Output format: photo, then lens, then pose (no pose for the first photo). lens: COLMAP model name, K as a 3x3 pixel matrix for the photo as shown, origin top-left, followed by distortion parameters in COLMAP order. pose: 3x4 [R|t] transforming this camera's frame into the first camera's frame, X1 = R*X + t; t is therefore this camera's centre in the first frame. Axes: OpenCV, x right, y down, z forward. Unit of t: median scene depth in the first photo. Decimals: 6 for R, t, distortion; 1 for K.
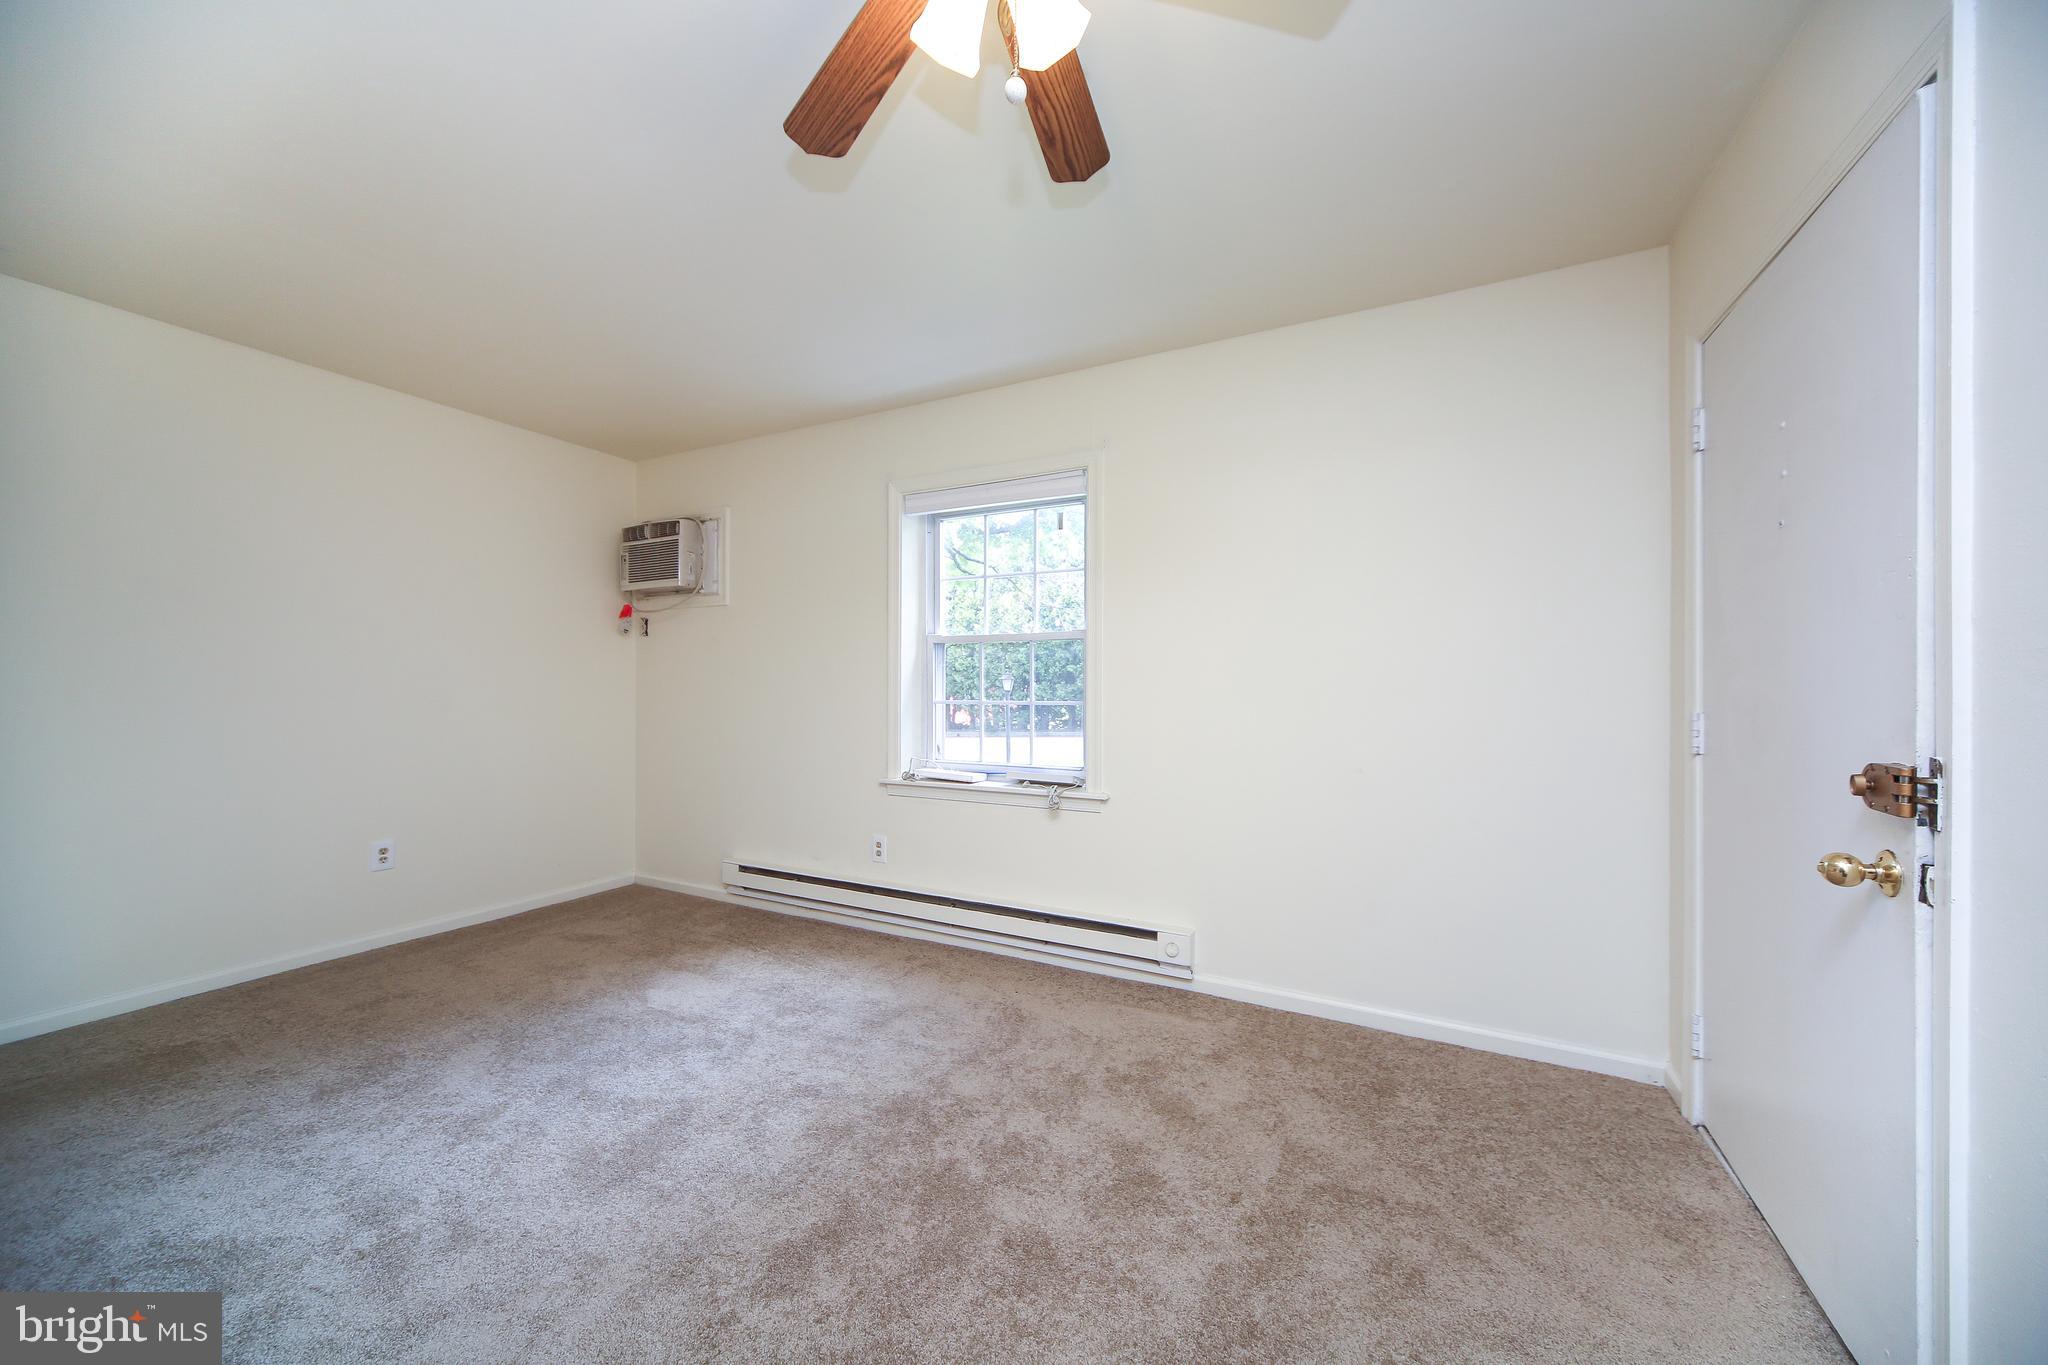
lens RADIAL K [[729.6, 0, 1041.6], [0, 729.6, 684.6], [0, 0, 1]] dist [-0.000575, 0.001754]
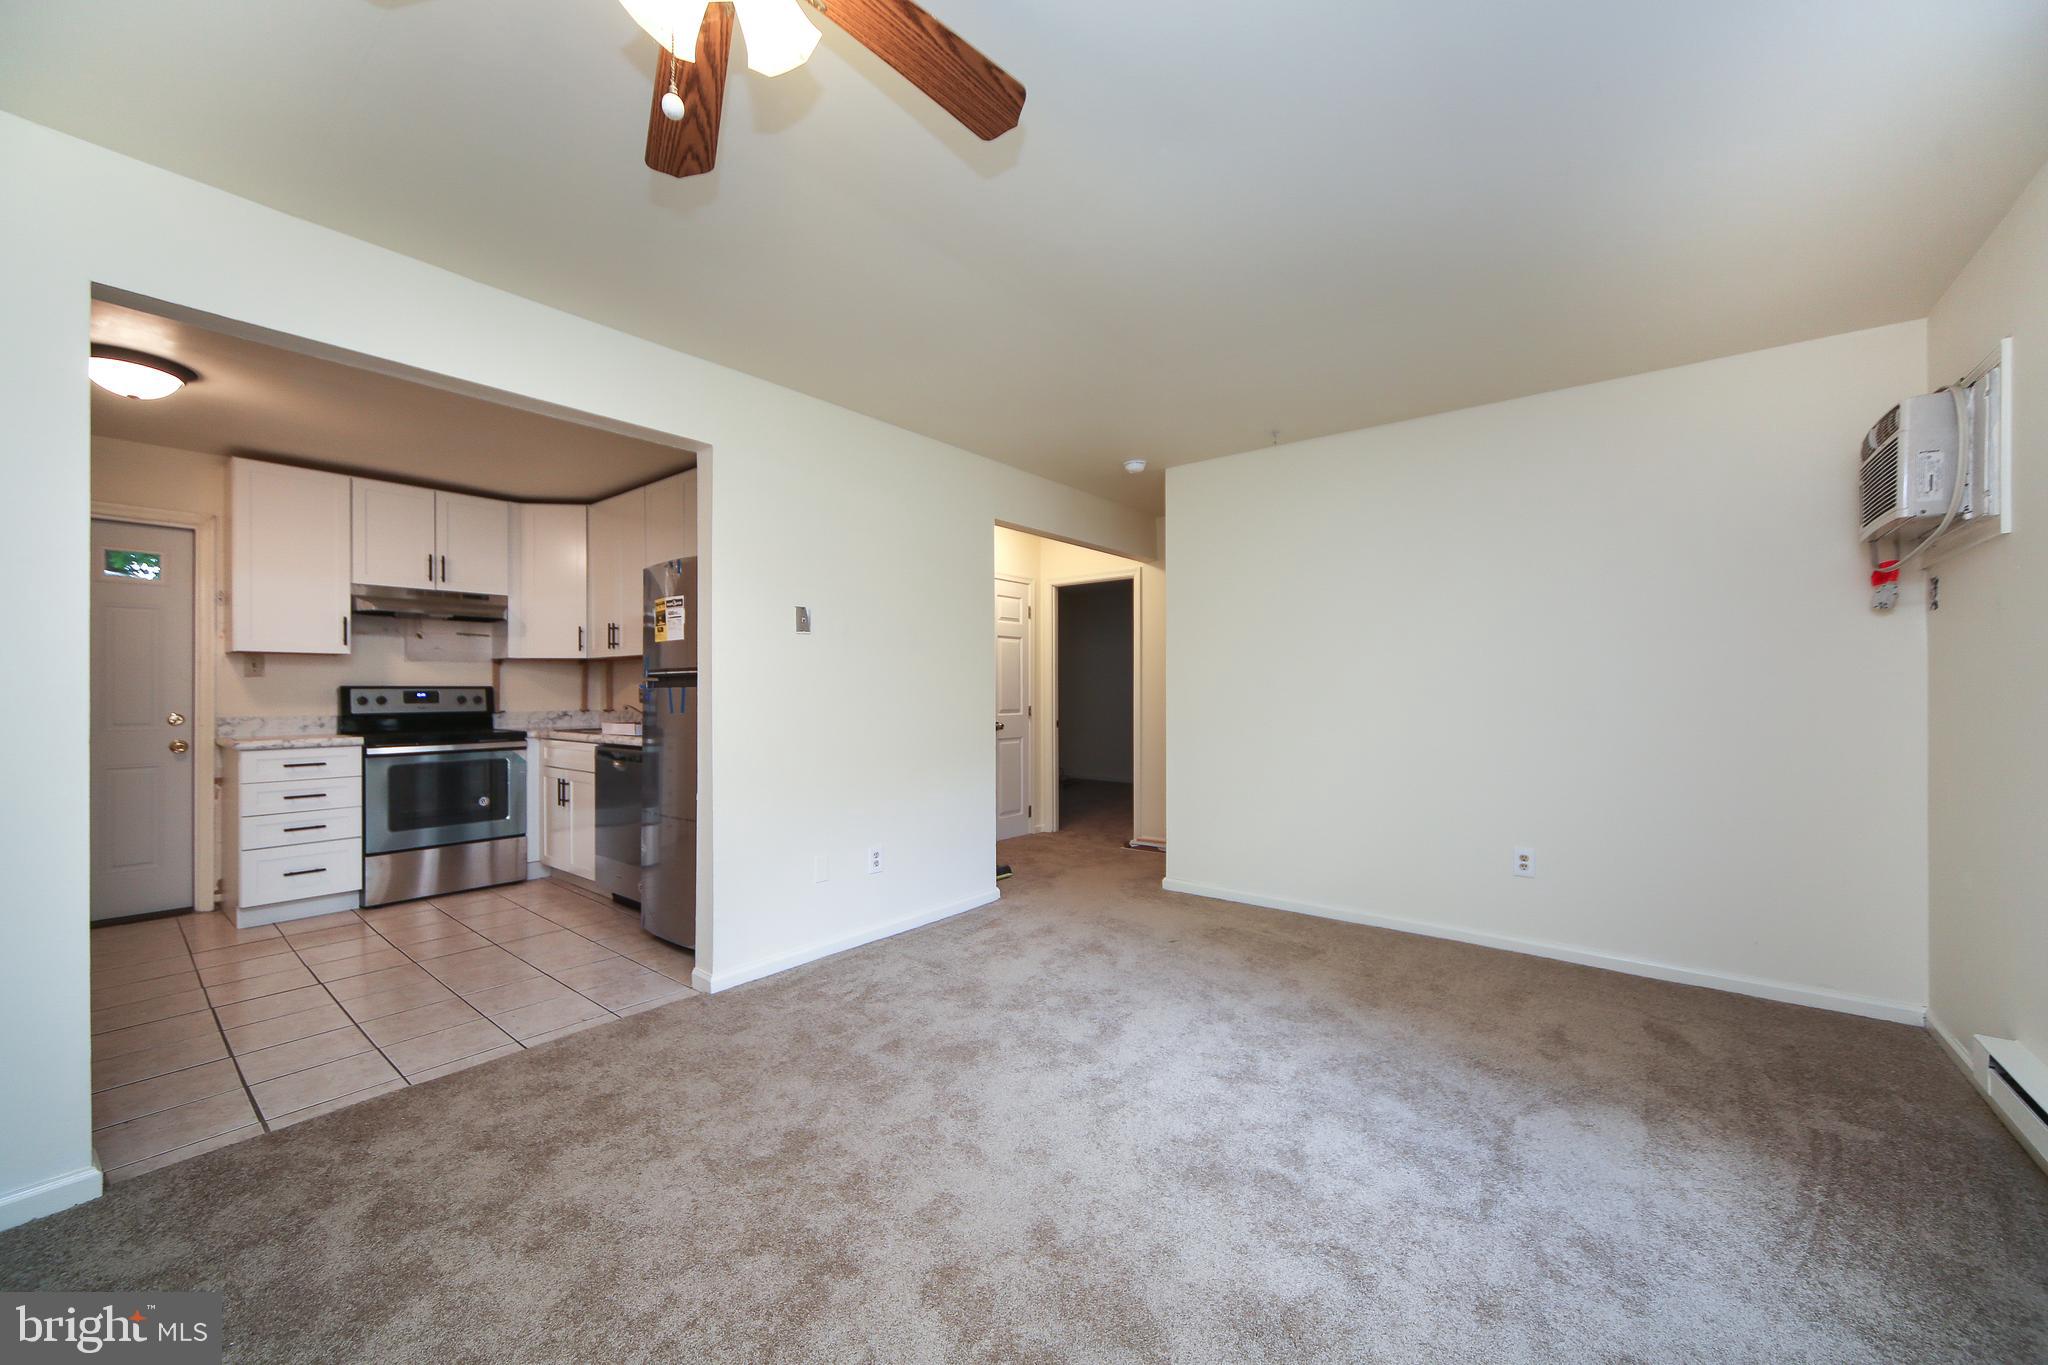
lens RADIAL K [[777.7, 0, 1018.1], [0, 777.7, 694.3], [0, 0, 1]] dist [0.000234, 0.000166]
pose [[-0.219768, 0.002573, -0.975549, 0.340647], [0.000659, 0.999997, 0.002489, -0.001005], [0.975552, -0.000096, -0.219769, 0.635980]]
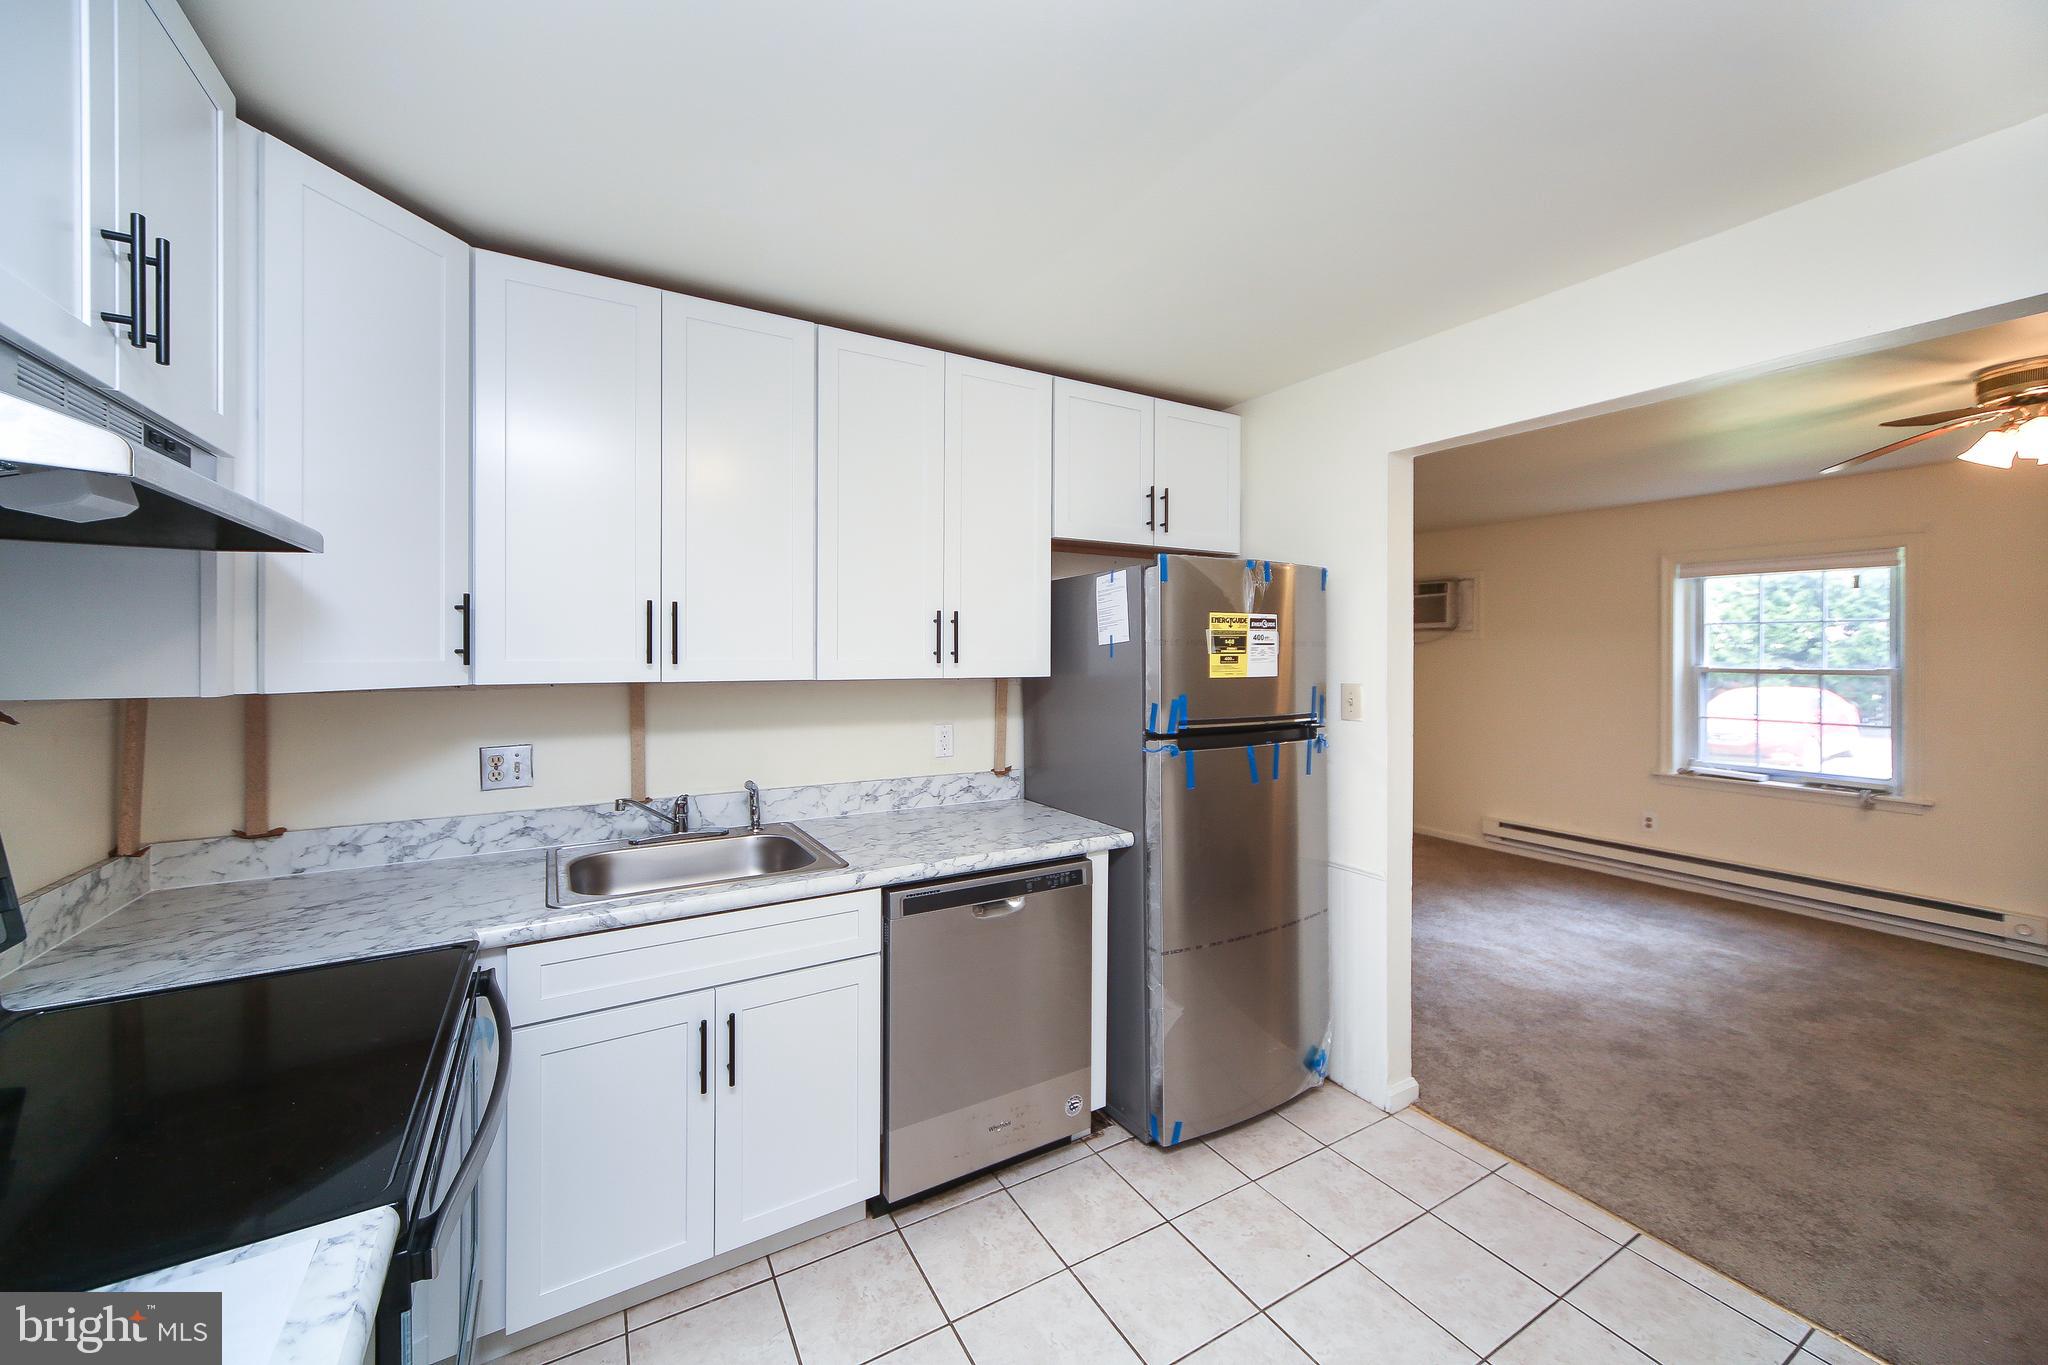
lens RADIAL K [[758.0, 0, 981.9], [0, 758.0, 654.8], [0, 0, 1]] dist [0.000140, 0.000171]
pose [[0.820706, 0.001917, -0.571347, -0.544778], [-0.000332, 0.999996, 0.002880, -0.115133], [0.571350, -0.002174, 0.820703, -1.091231]]
